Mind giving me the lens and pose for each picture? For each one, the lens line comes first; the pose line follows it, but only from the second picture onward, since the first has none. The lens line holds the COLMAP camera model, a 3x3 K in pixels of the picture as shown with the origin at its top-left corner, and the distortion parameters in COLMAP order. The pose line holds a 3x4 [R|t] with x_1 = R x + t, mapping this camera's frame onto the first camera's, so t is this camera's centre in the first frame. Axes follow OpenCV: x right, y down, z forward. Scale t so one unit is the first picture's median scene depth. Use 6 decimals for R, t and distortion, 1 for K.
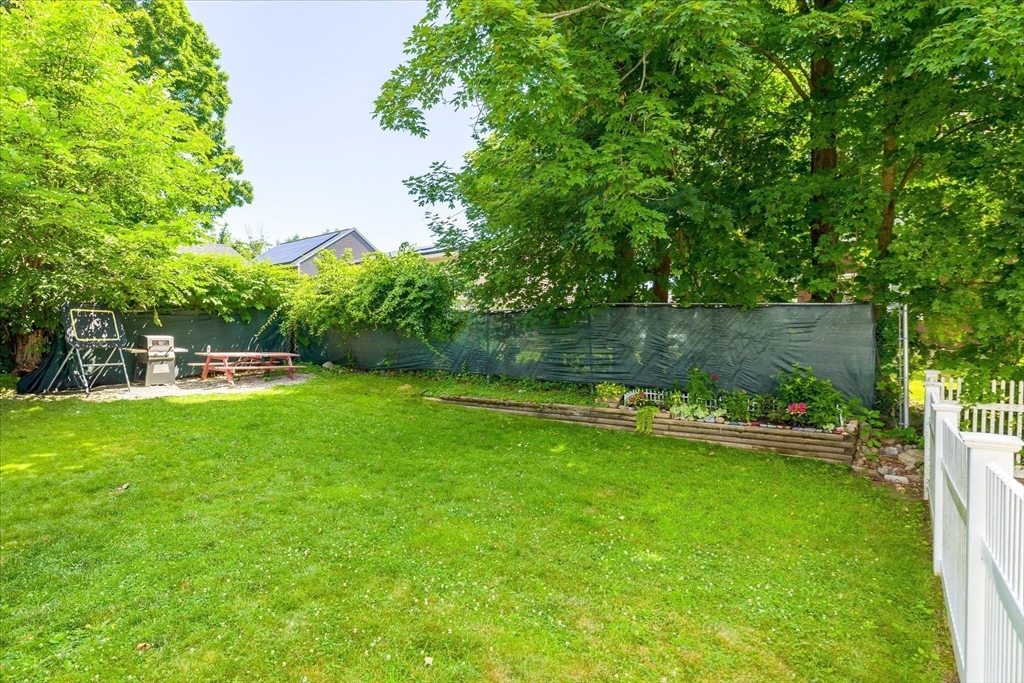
lens RADIAL K [[502.6, 0, 509.2], [0, 502.6, 342.3], [0, 0, 1]] dist [-0.003673, 0.000558]
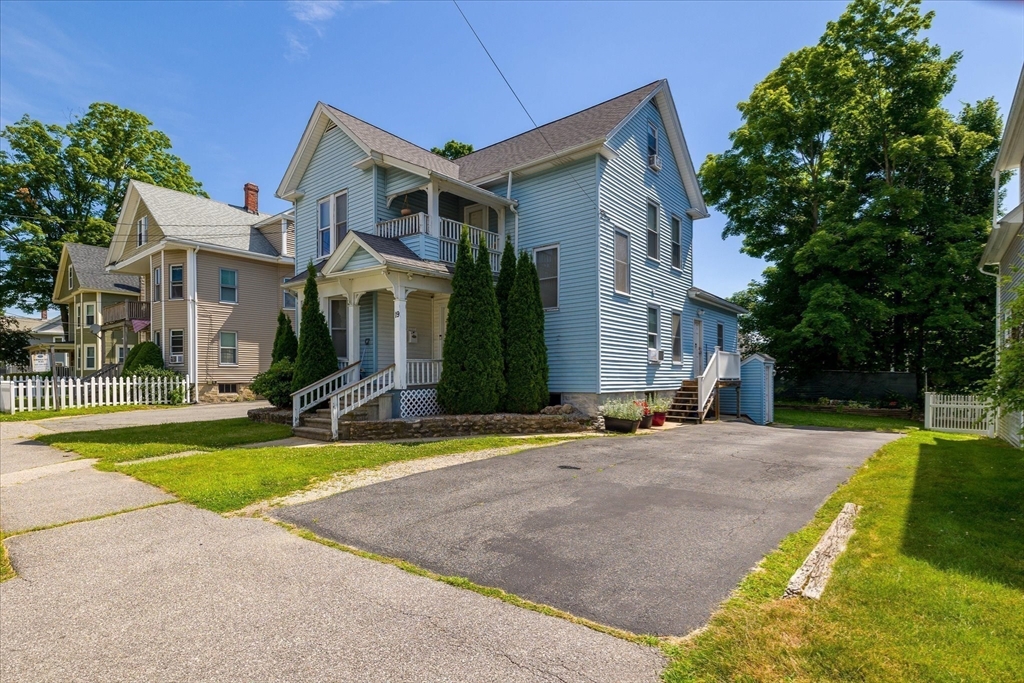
lens RADIAL K [[519.5, 0, 499.5], [0, 519.5, 384.3], [0, 0, 1]] dist [0.005659, 0.000916]
pose [[0.998453, -0.000193, -0.055610, -1.758506], [0.000458, 0.999989, 0.004749, -0.014563], [0.055608, -0.004767, 0.998441, -2.486960]]
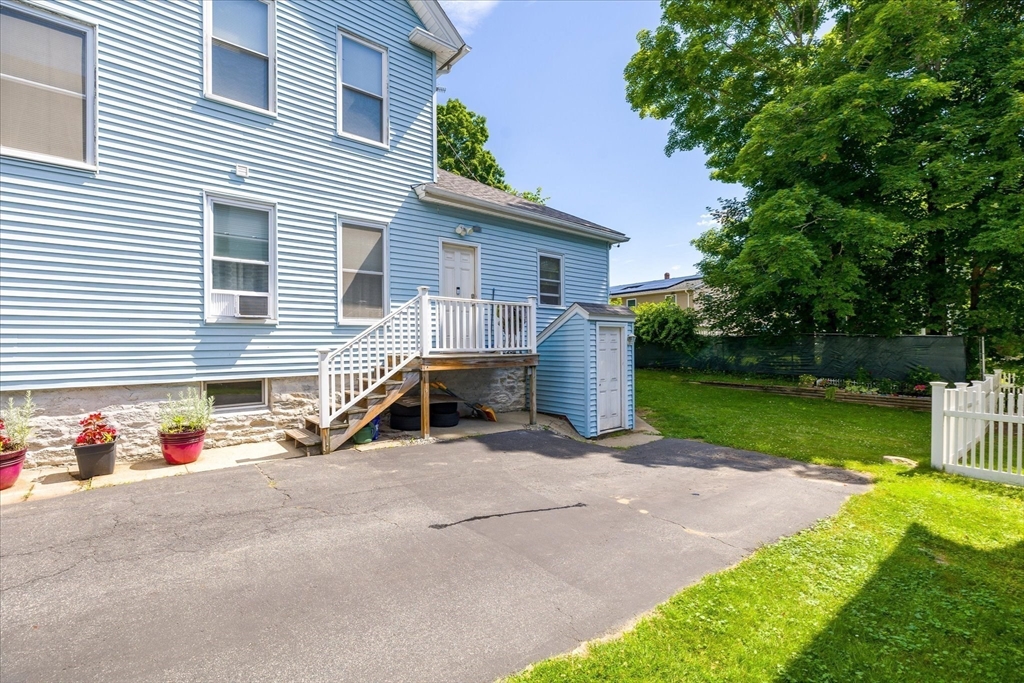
lens RADIAL K [[434.9, 0, 518.5], [0, 434.9, 342.9], [0, 0, 1]] dist [-0.002884, 0.000071]
pose [[0.968508, -0.004676, -0.248940, -0.527826], [0.003291, 0.999977, -0.005978, -0.041594], [0.248962, 0.004970, 0.968500, -1.037477]]
